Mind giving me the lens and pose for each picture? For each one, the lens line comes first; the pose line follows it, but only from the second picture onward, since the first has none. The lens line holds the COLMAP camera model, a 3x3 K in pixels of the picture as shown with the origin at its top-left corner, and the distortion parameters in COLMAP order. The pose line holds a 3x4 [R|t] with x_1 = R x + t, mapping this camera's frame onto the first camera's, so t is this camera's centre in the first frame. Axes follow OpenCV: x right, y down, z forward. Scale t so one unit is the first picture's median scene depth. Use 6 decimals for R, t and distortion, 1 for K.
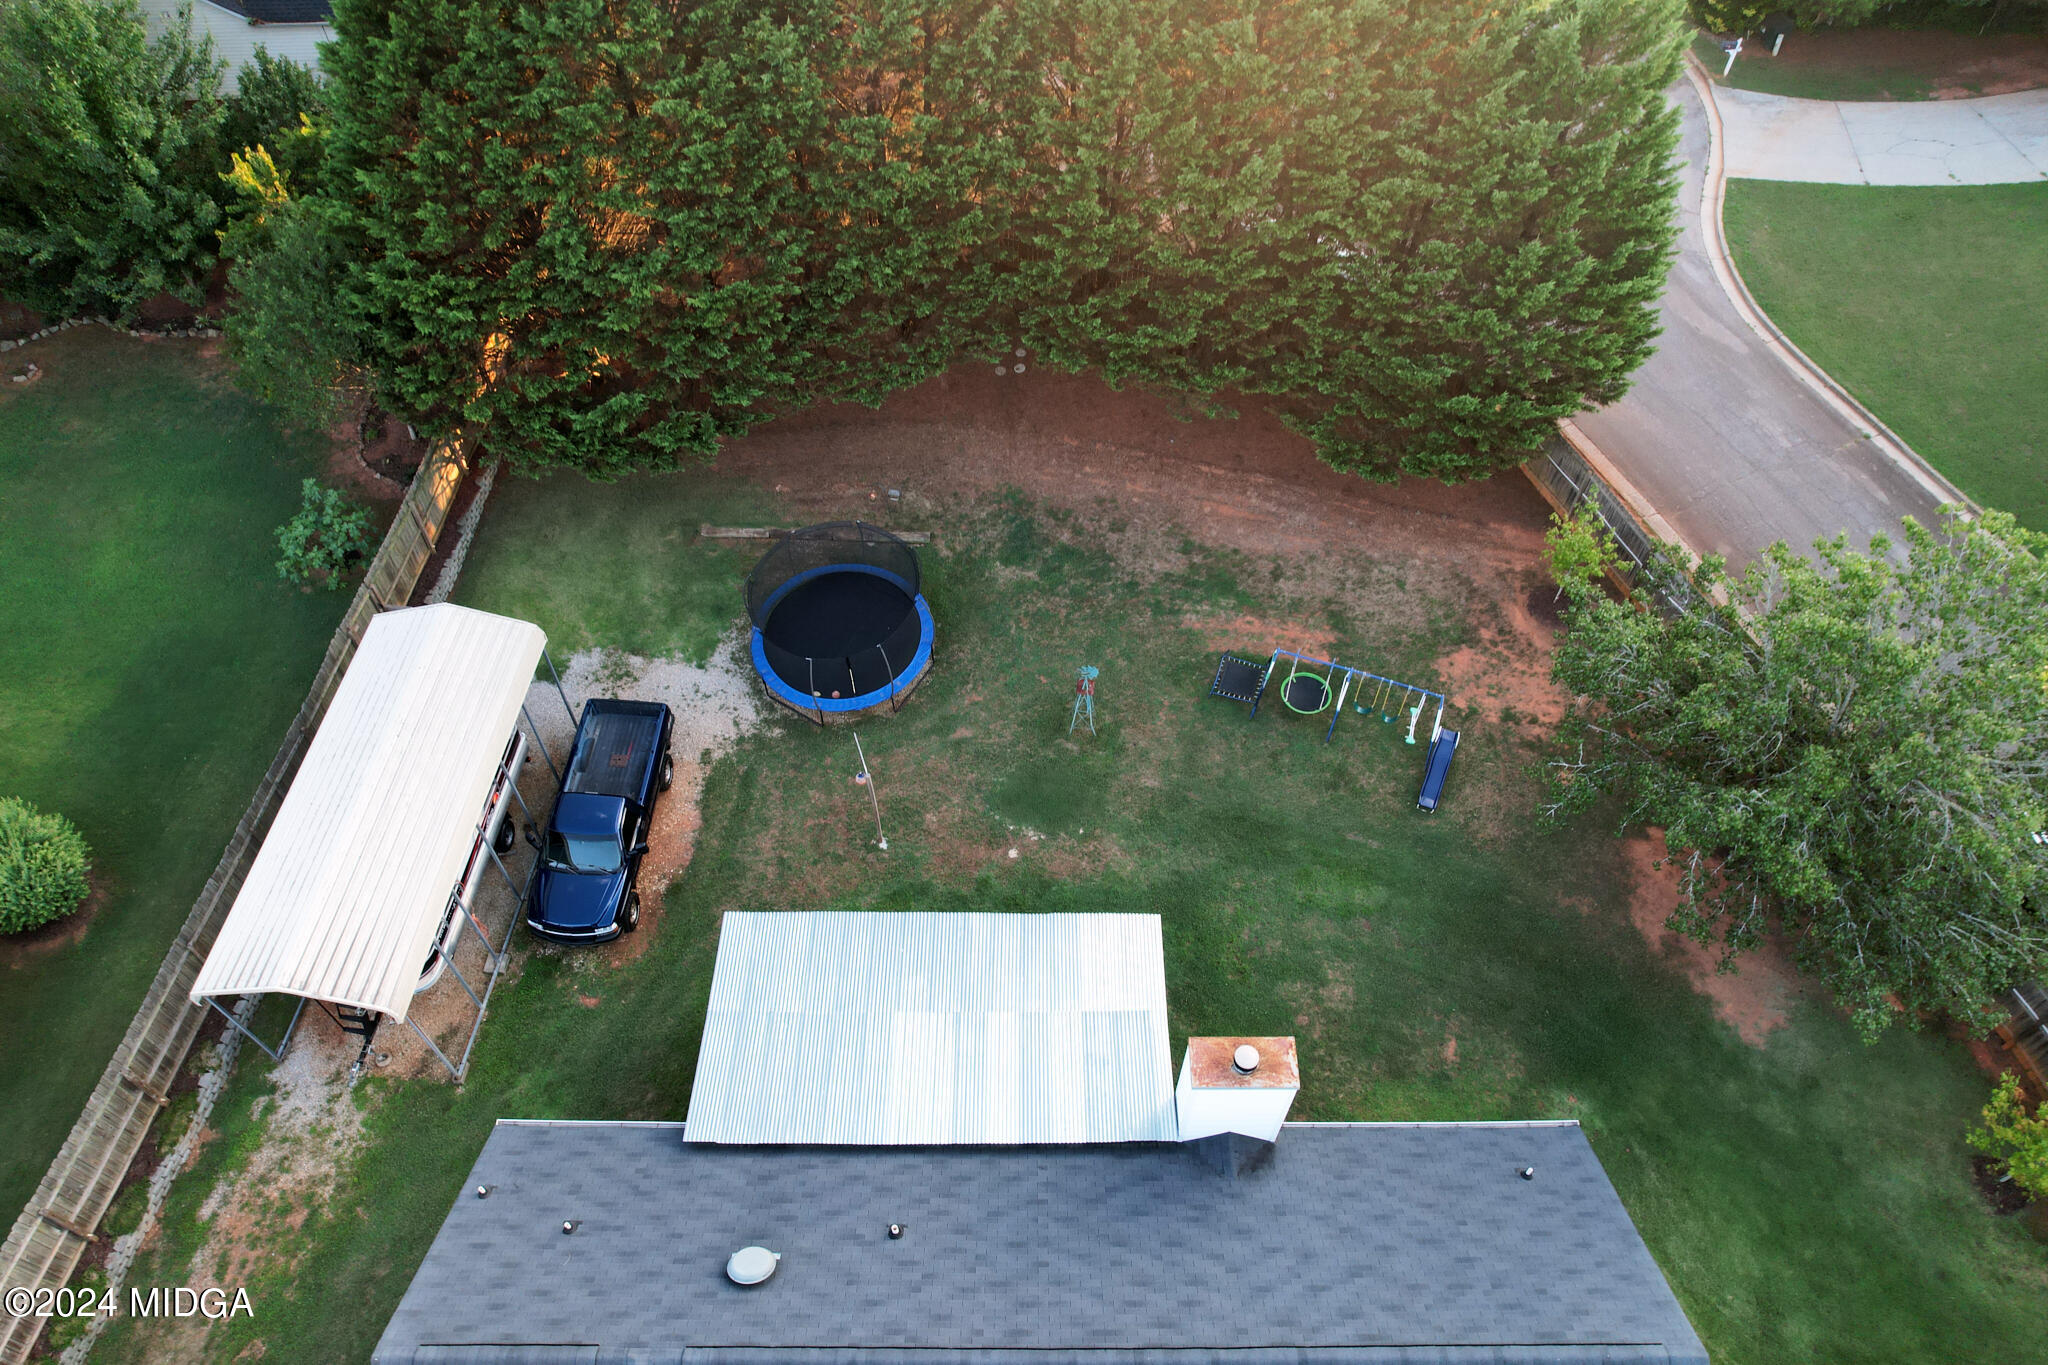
lens RADIAL K [[1299.9, 0, 1034.5], [0, 1299.9, 681.2], [0, 0, 1]] dist [-0.079593, 0.072424]
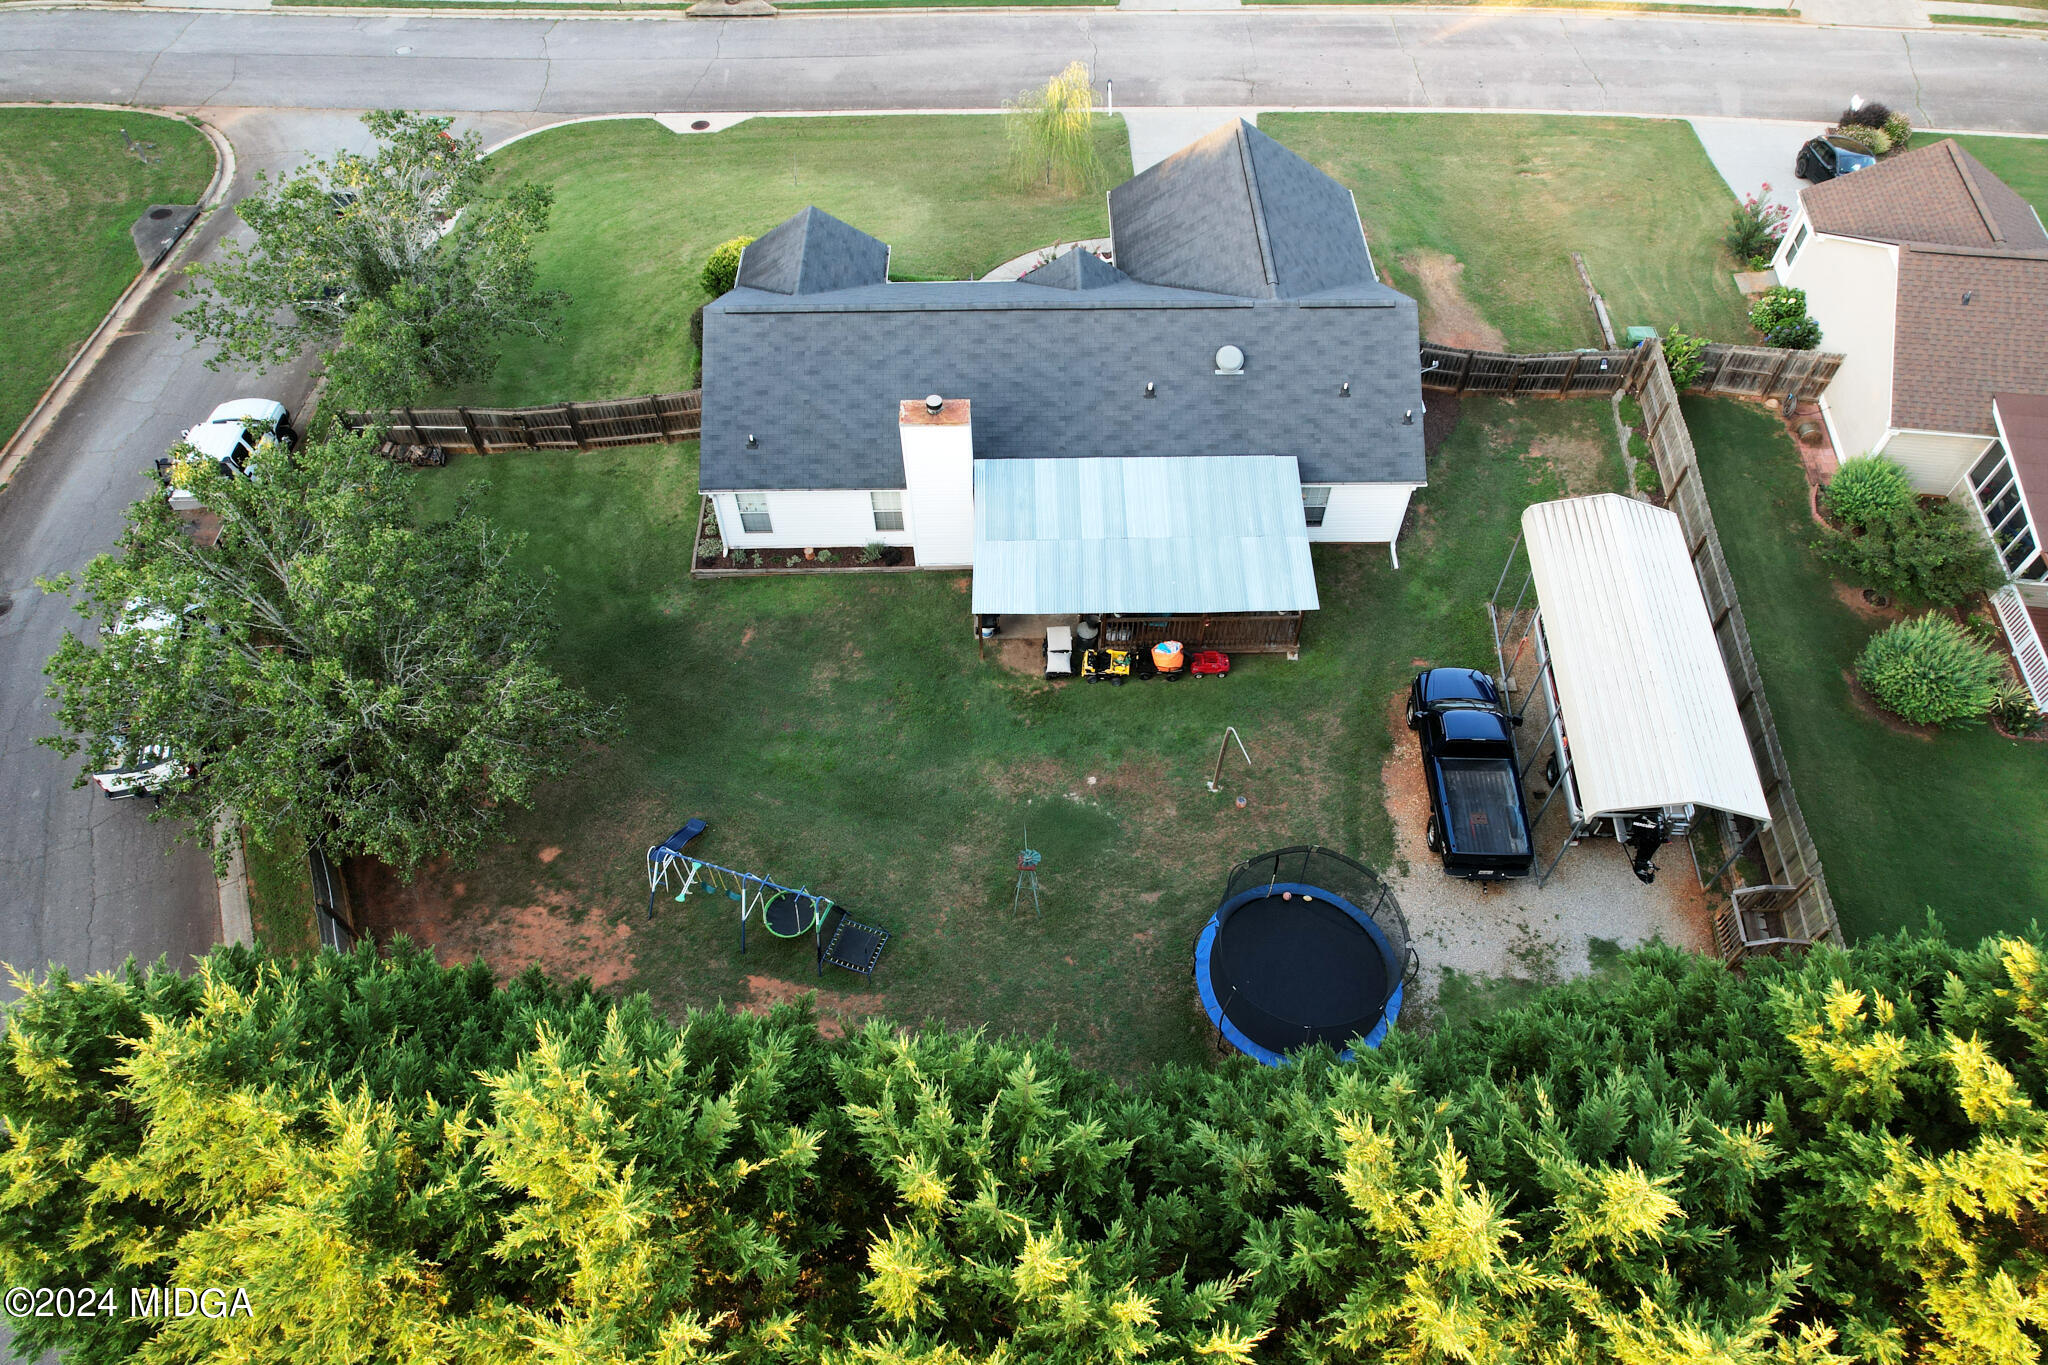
lens RADIAL K [[1285.1, 0, 1024.0], [0, 1285.1, 682.5], [0, 0, 1]] dist [-0.080062, 0.073716]
pose [[-0.999910, 0.006090, -0.011926, 0.052253], [-0.013197, -0.297423, 0.954655, -0.861038], [0.002267, 0.954726, 0.297477, 0.584602]]
